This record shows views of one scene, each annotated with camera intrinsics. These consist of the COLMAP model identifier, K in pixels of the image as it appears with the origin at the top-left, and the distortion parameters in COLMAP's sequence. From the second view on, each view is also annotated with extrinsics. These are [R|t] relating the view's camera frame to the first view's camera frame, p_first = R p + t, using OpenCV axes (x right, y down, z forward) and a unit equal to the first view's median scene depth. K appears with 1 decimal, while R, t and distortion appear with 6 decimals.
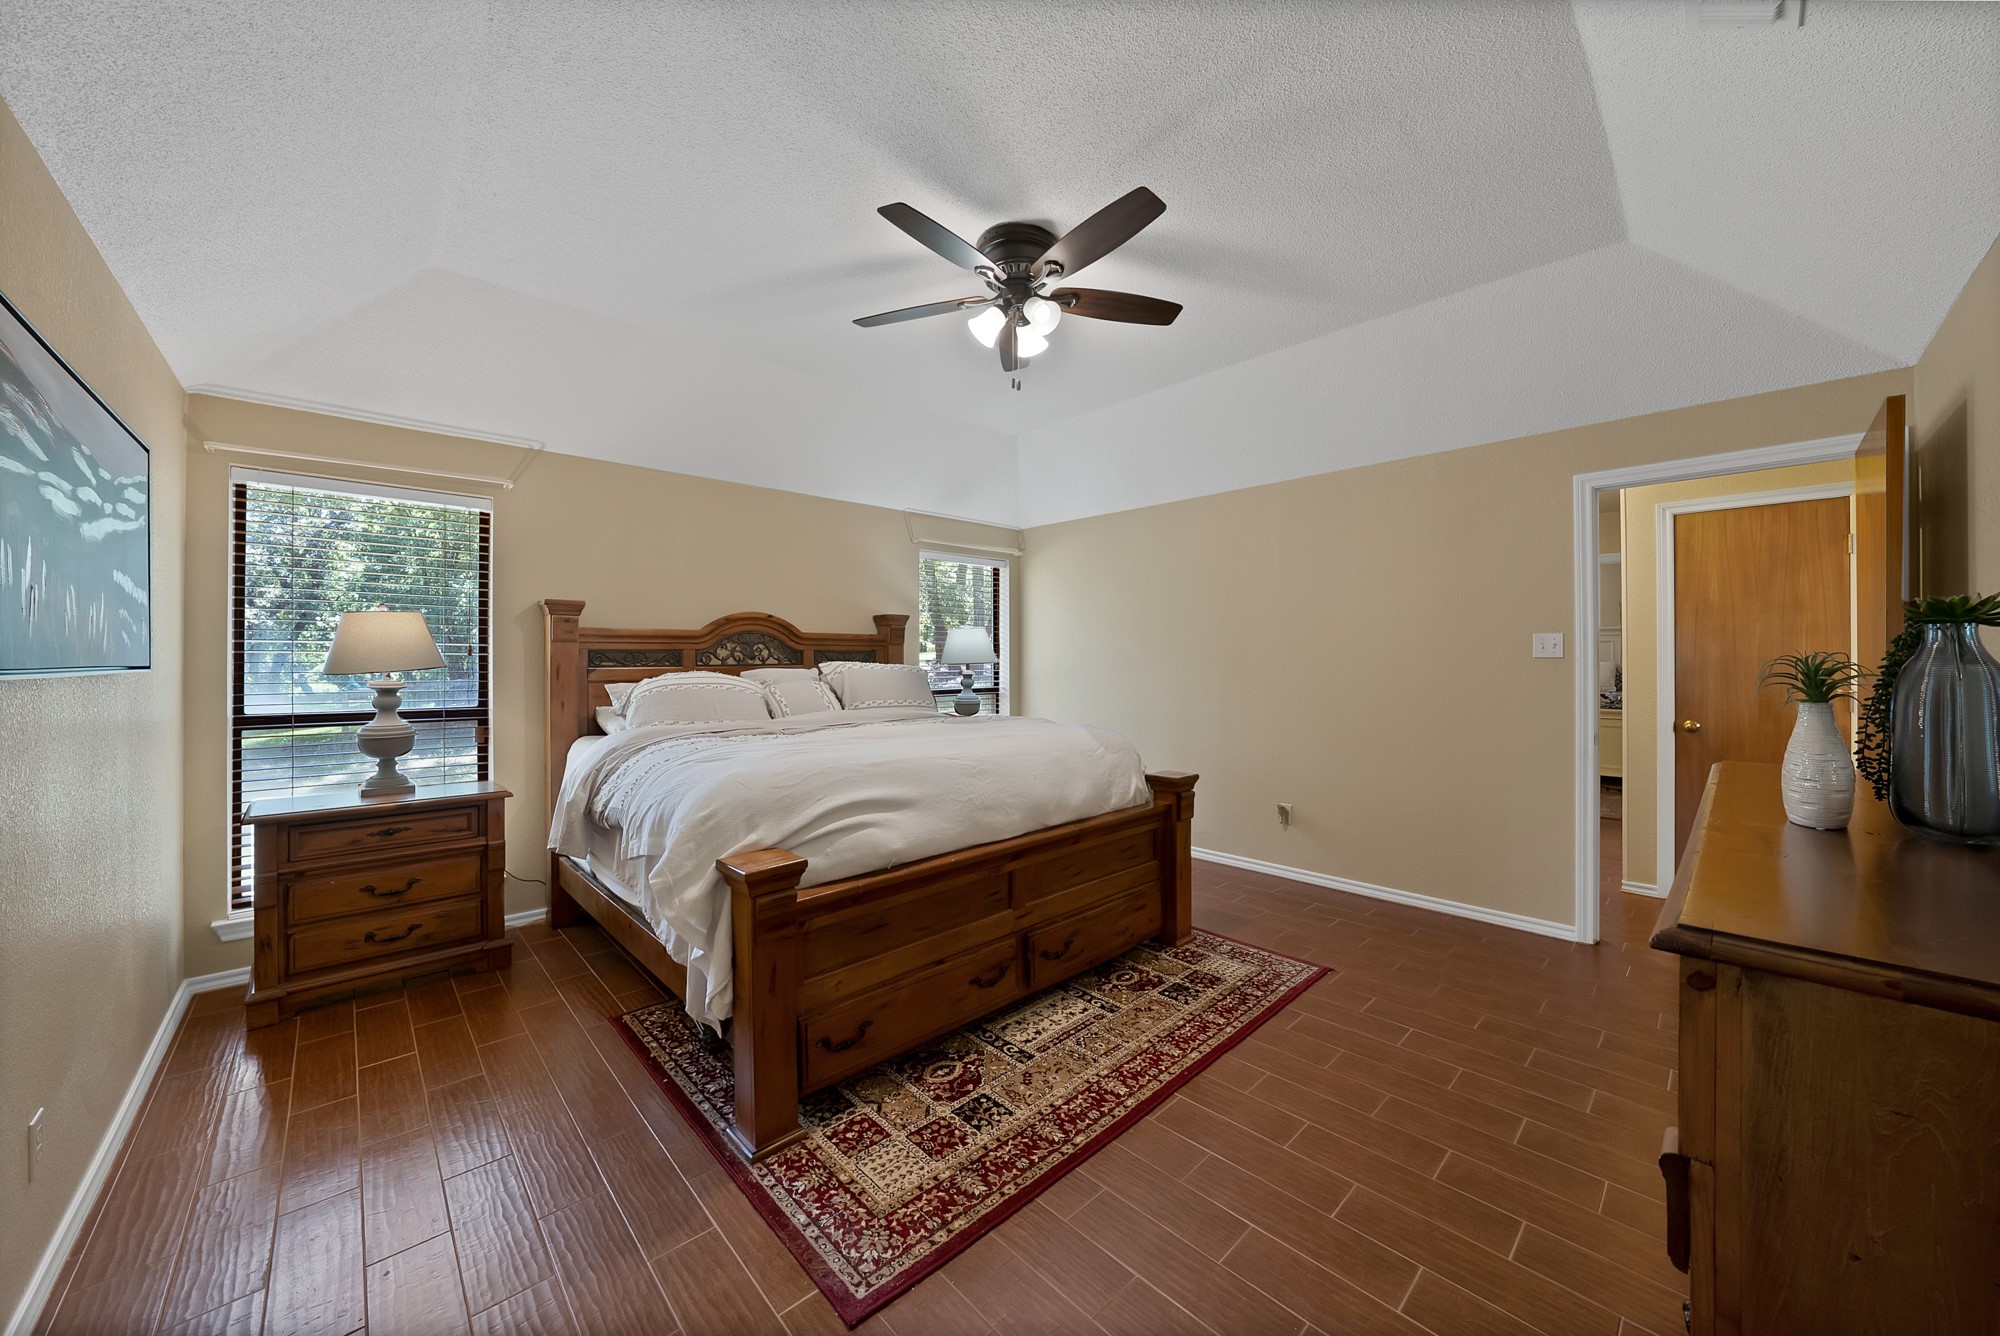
lens RADIAL K [[726.5, 0, 999.5], [0, 726.5, 659.0], [0, 0, 1]] dist [-0.017672, 0.000198]
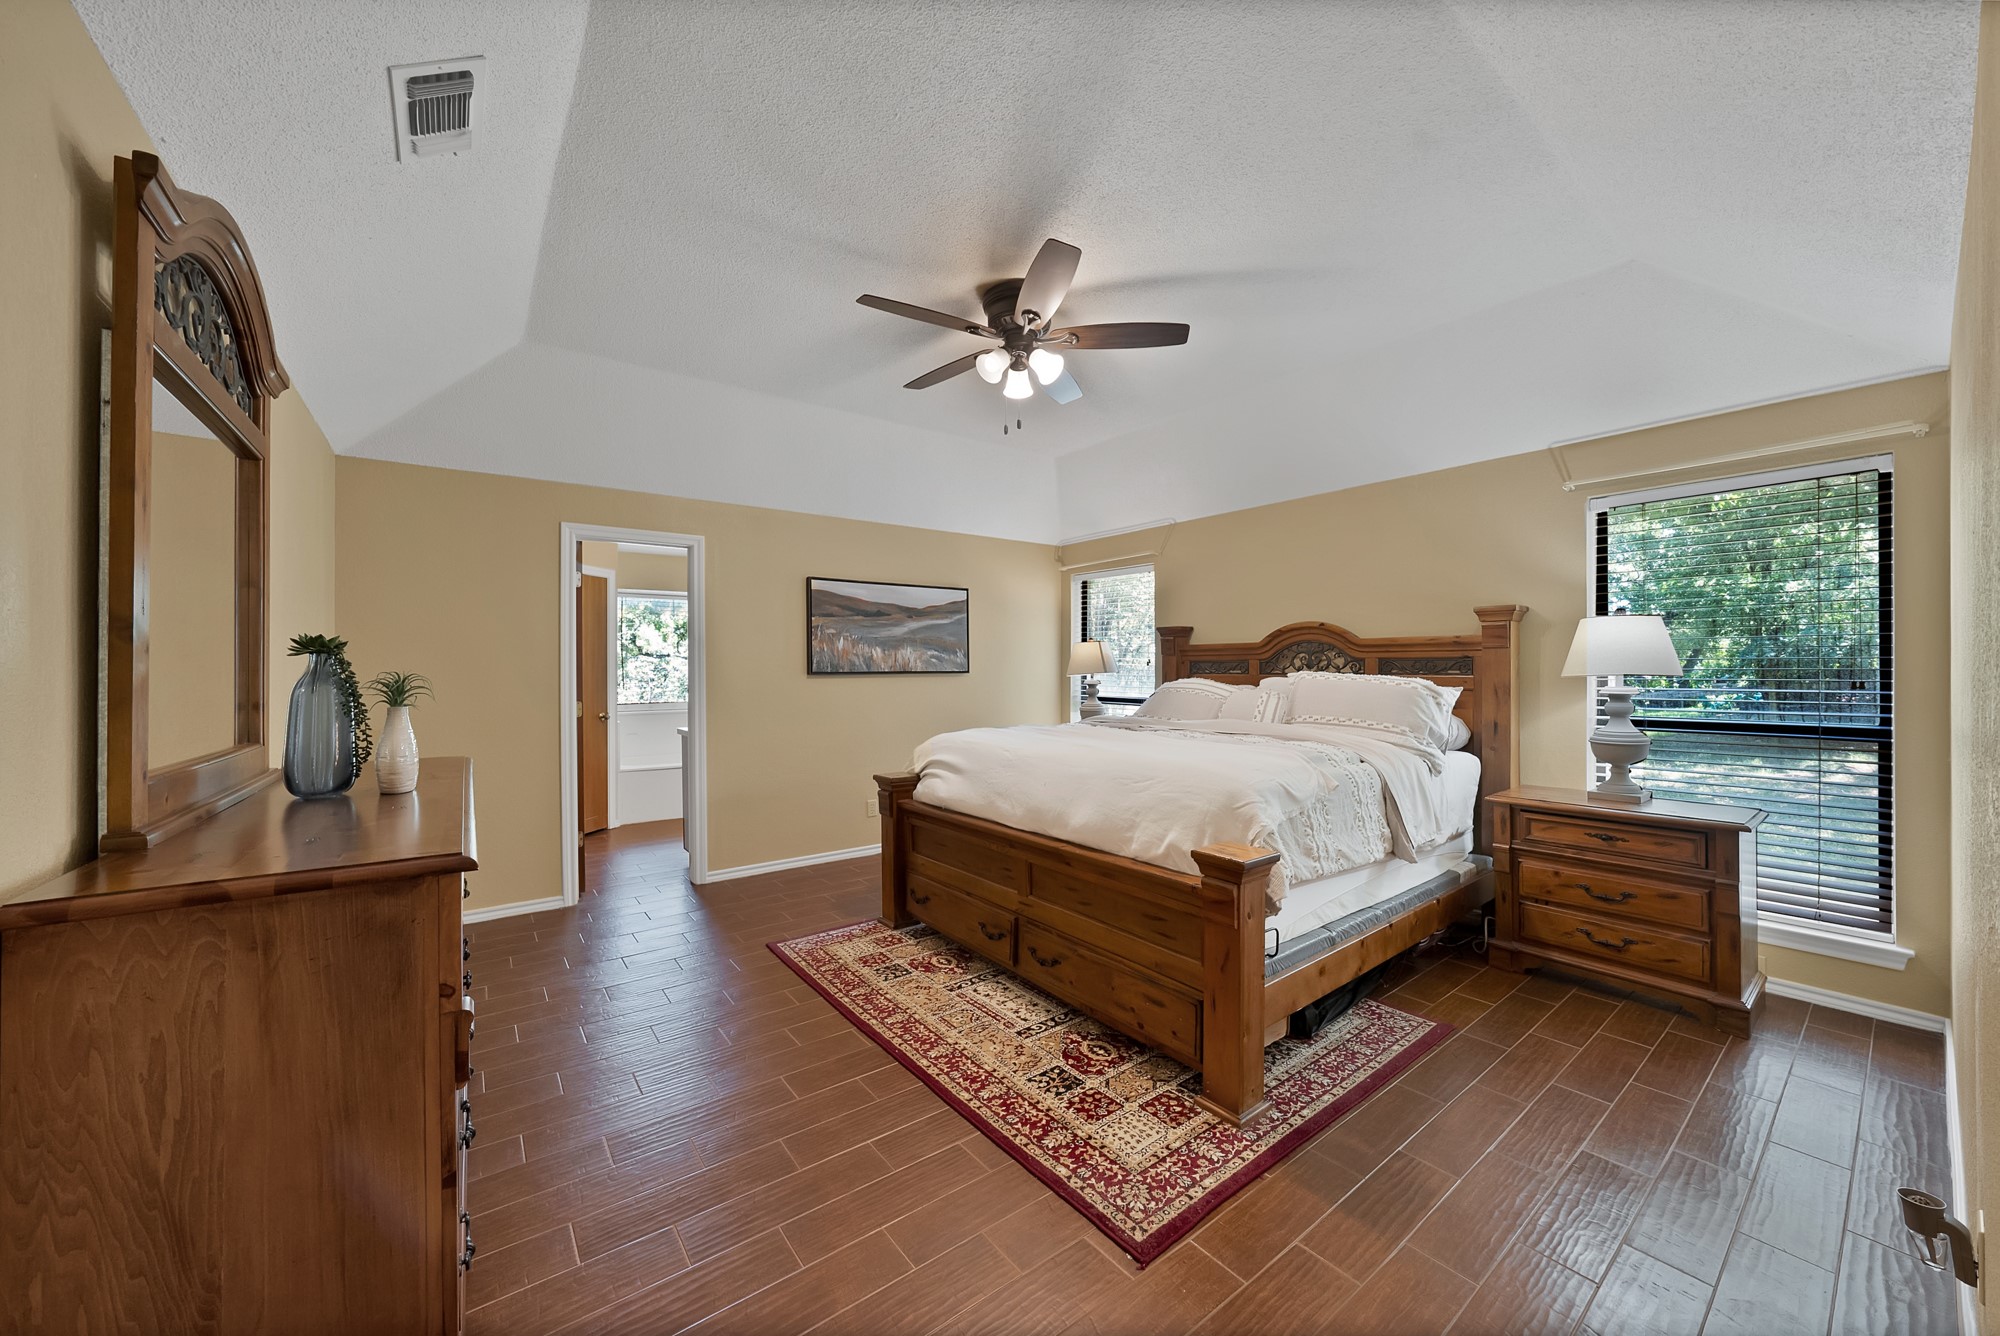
lens RADIAL K [[689.1, 0, 974.7], [0, 689.1, 669.1], [0, 0, 1]] dist [-0.007557, 0.000041]
pose [[-0.114996, 0.000866, -0.993366, 1.040537], [0.003297, 0.999994, 0.000490, -0.001734], [0.993360, -0.003219, -0.114998, 1.010785]]
